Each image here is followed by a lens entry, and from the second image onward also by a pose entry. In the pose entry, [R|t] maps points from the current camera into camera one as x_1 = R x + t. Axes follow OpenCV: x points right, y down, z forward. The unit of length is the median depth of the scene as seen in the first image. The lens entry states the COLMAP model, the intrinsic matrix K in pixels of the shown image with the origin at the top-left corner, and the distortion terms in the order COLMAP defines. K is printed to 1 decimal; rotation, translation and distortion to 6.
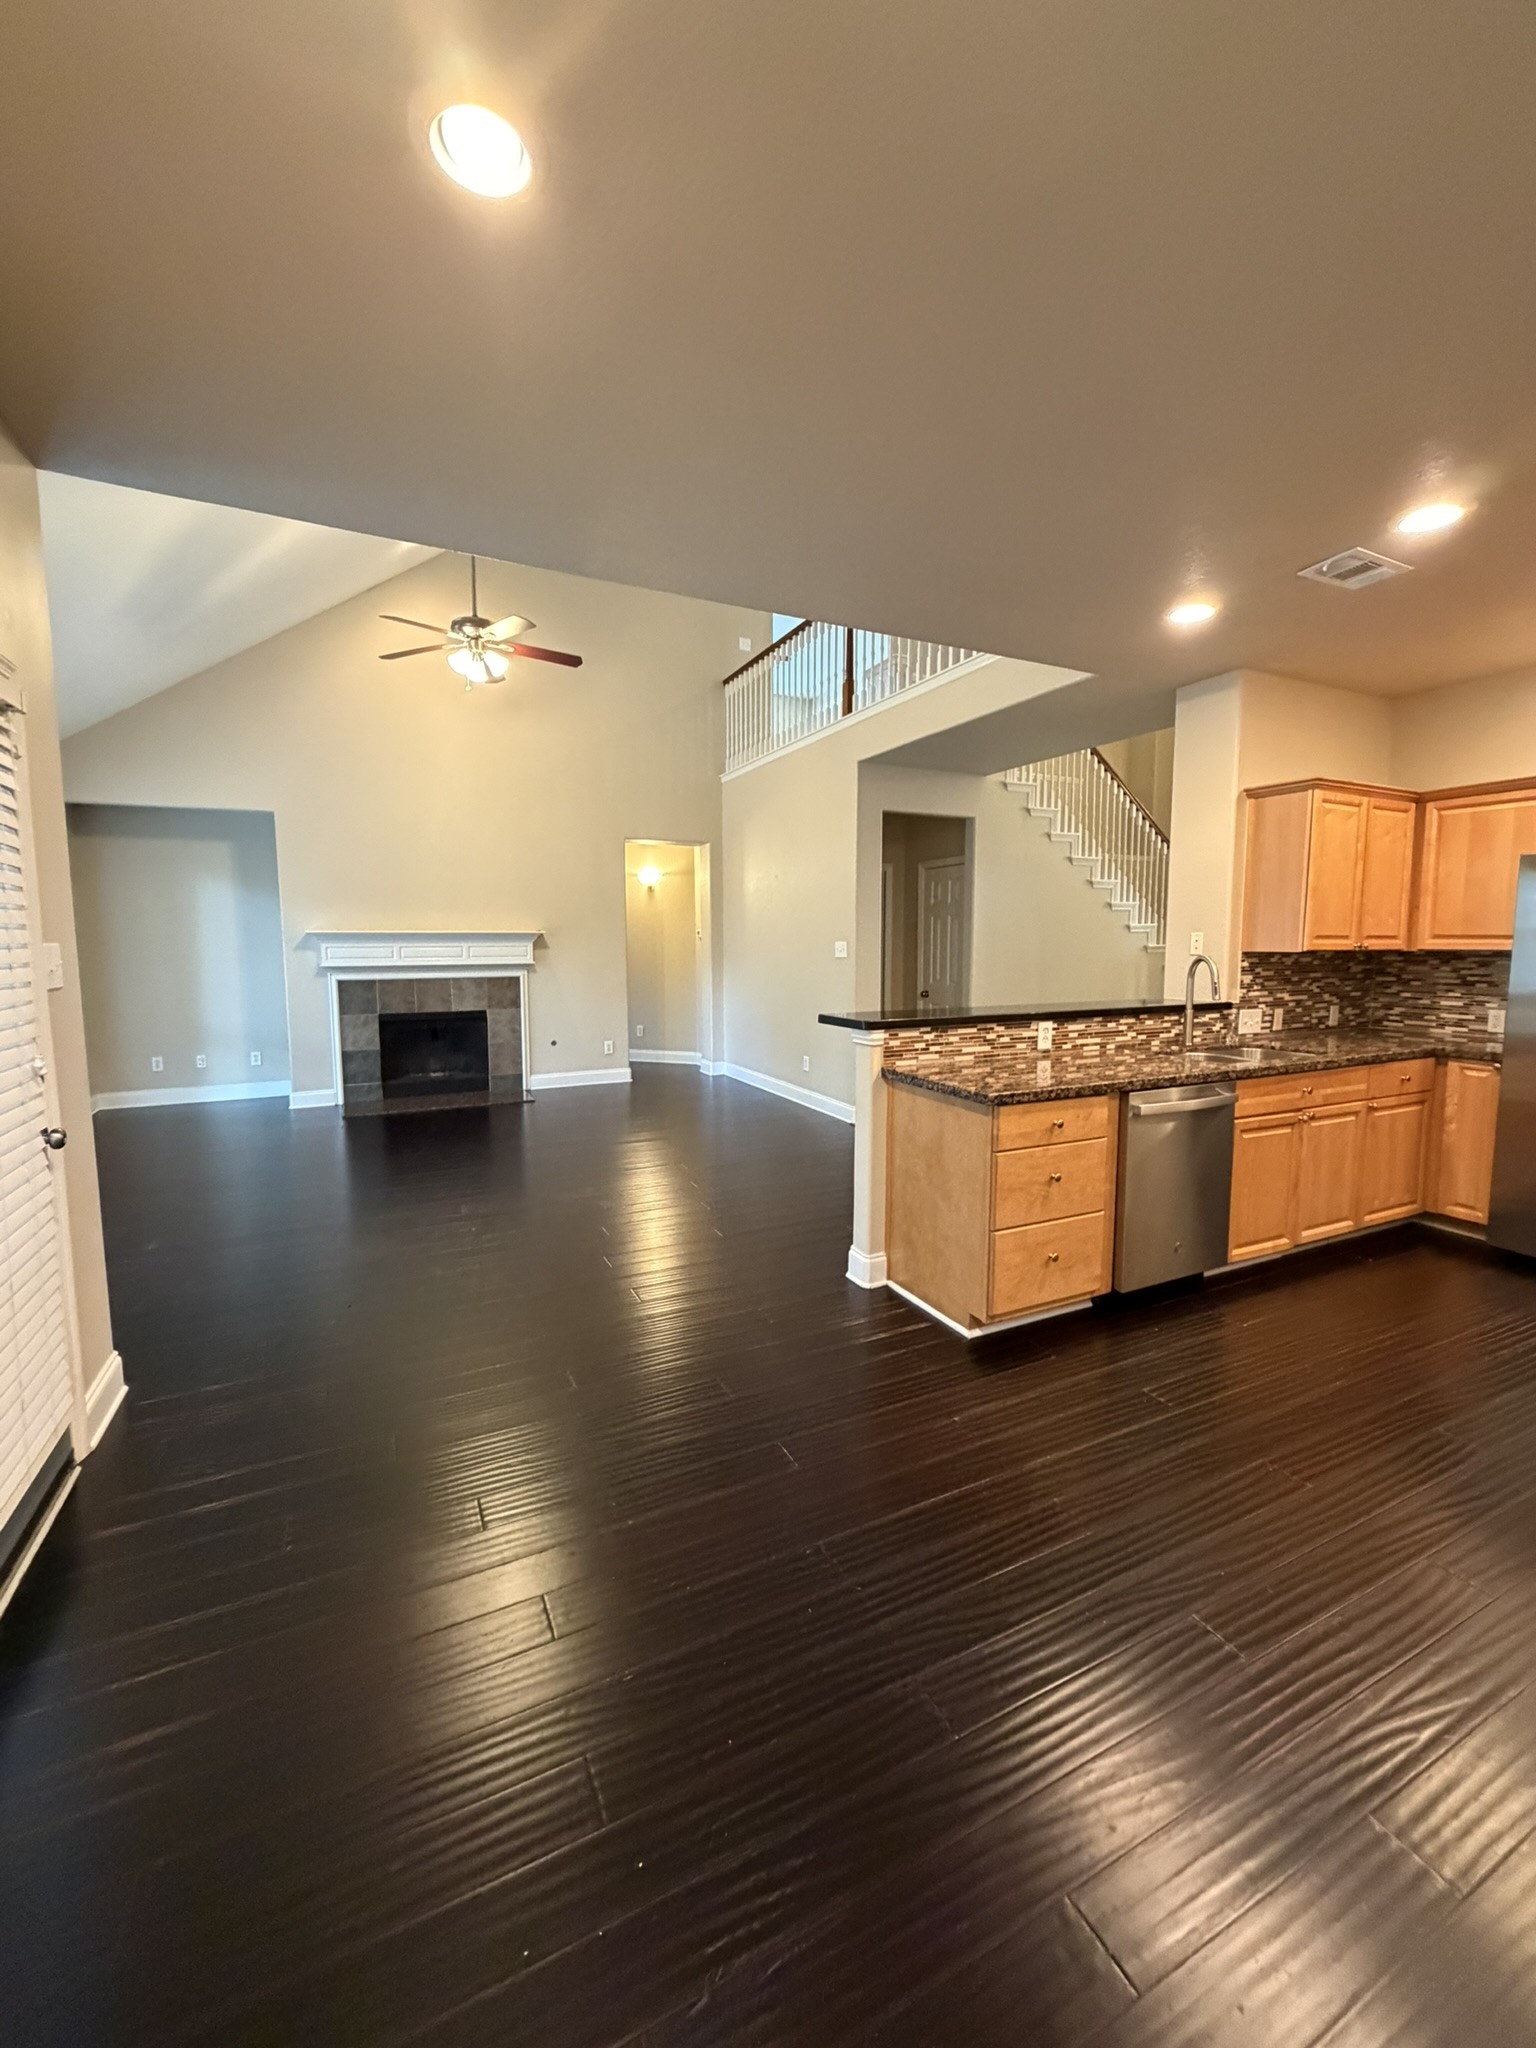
lens RADIAL K [[820.9, 0, 769.6], [0, 820.9, 1023.7], [0, 0, 1]] dist [-0.002180, -0.000211]
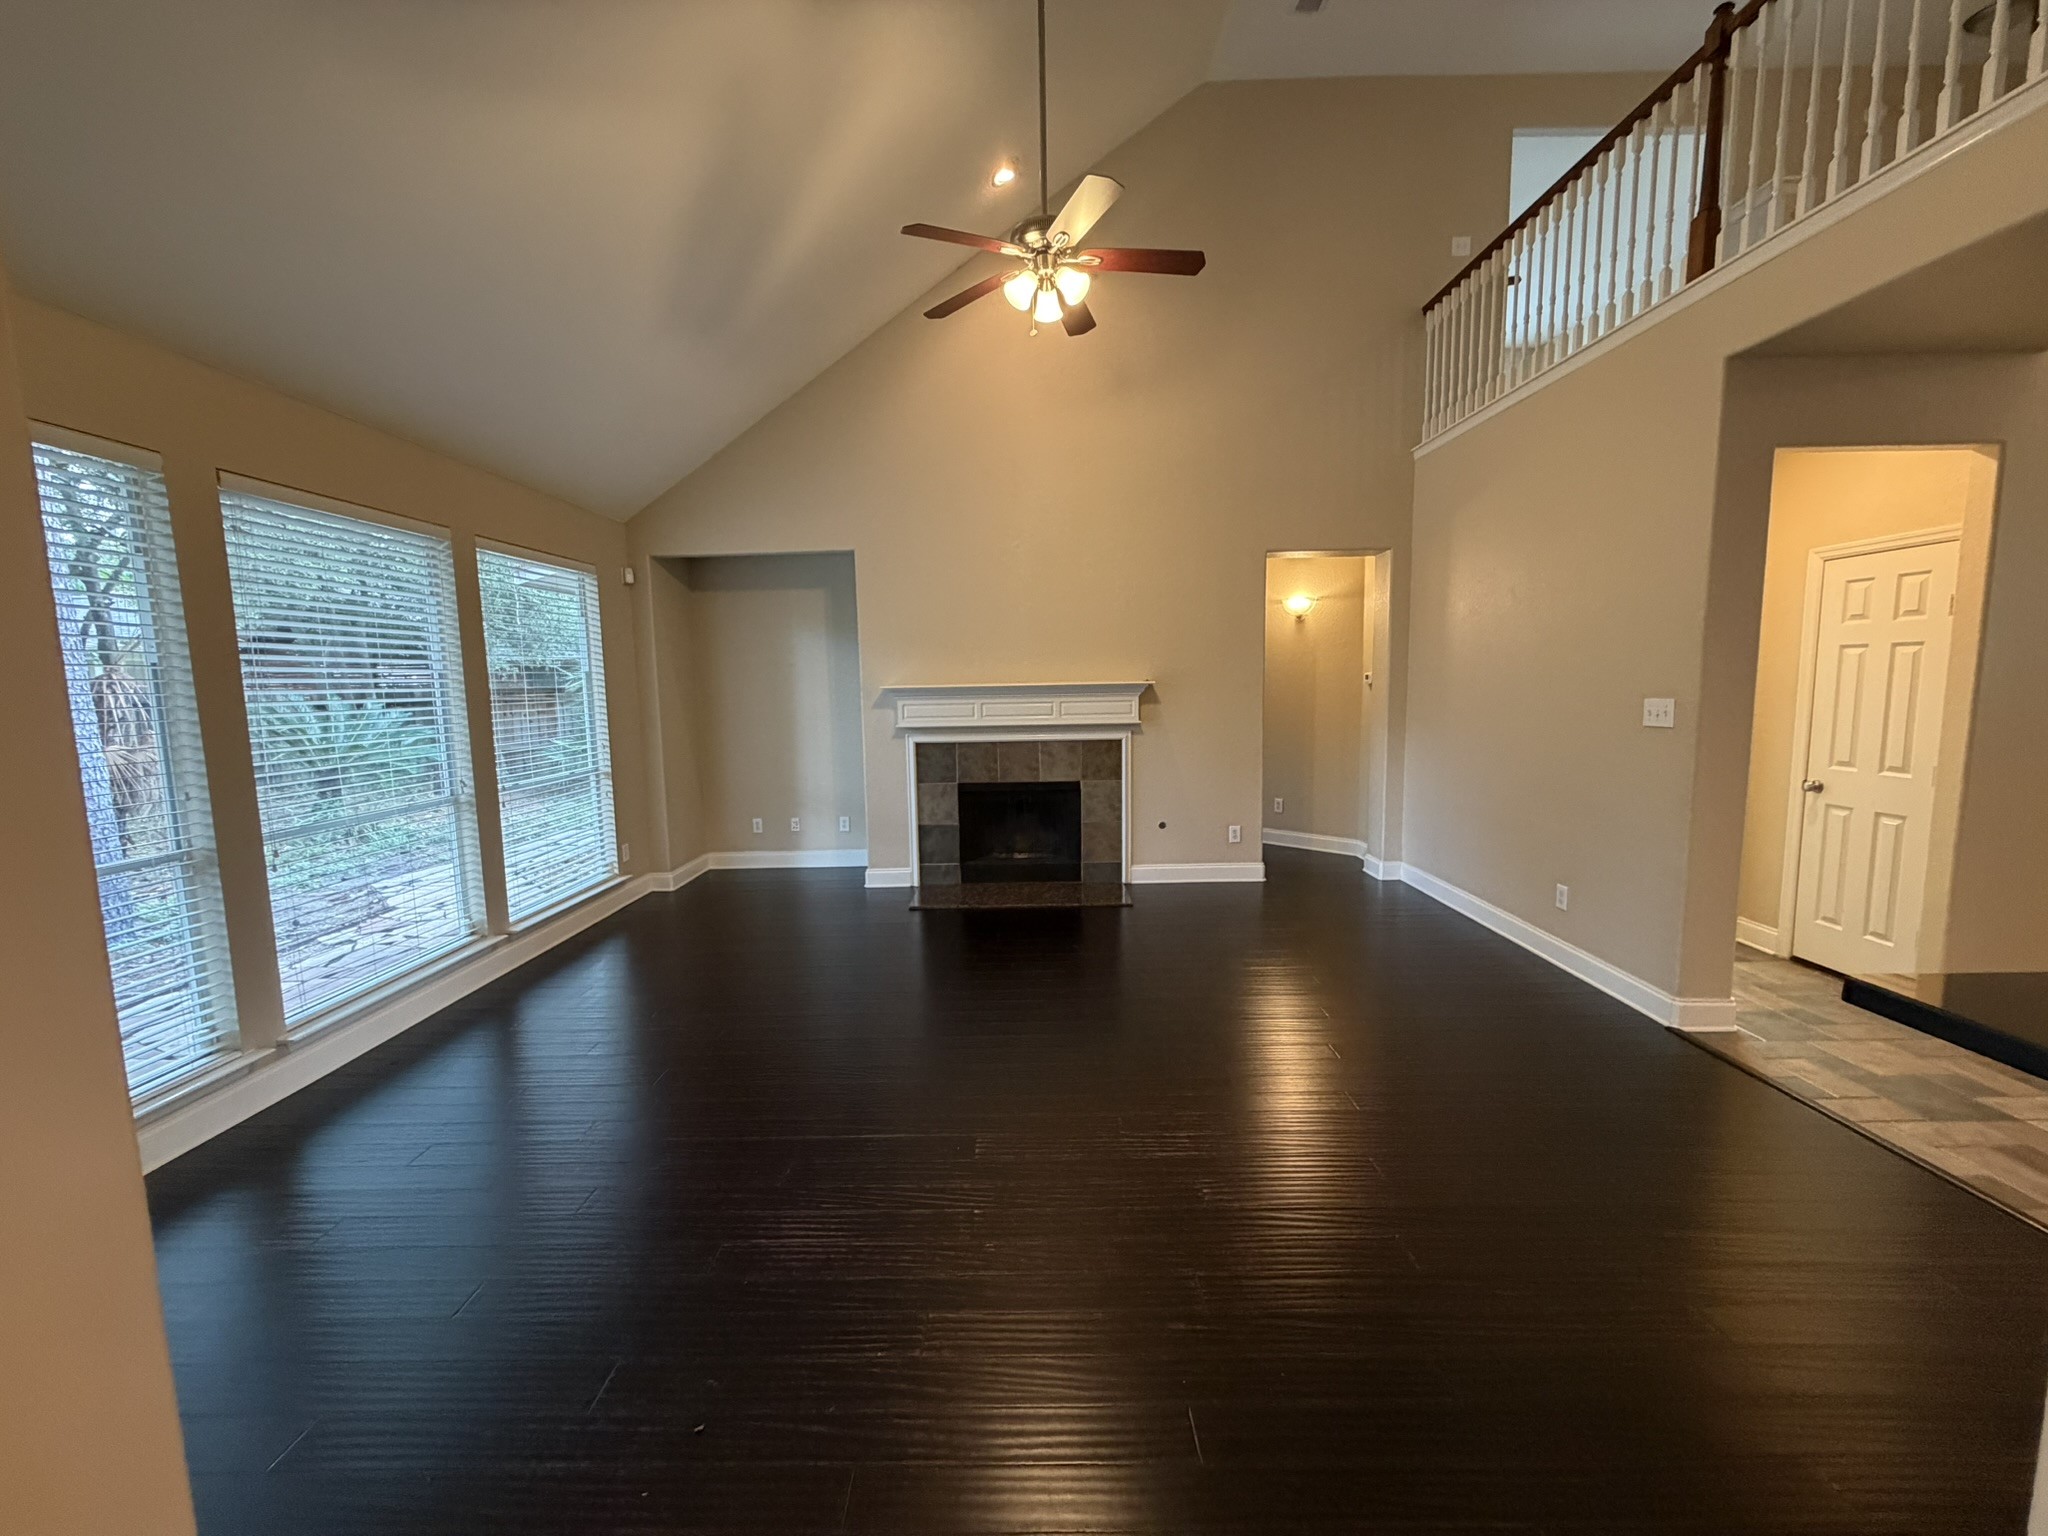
lens RADIAL K [[820.9, 0, 1018.1], [0, 820.9, 768.5], [0, 0, 1]] dist [-0.002180, -0.000211]
pose [[0.893949, 0.034870, -0.446810, -0.044012], [-0.028711, 0.999376, 0.020550, -0.043673], [0.447248, -0.005542, 0.894393, 0.262678]]
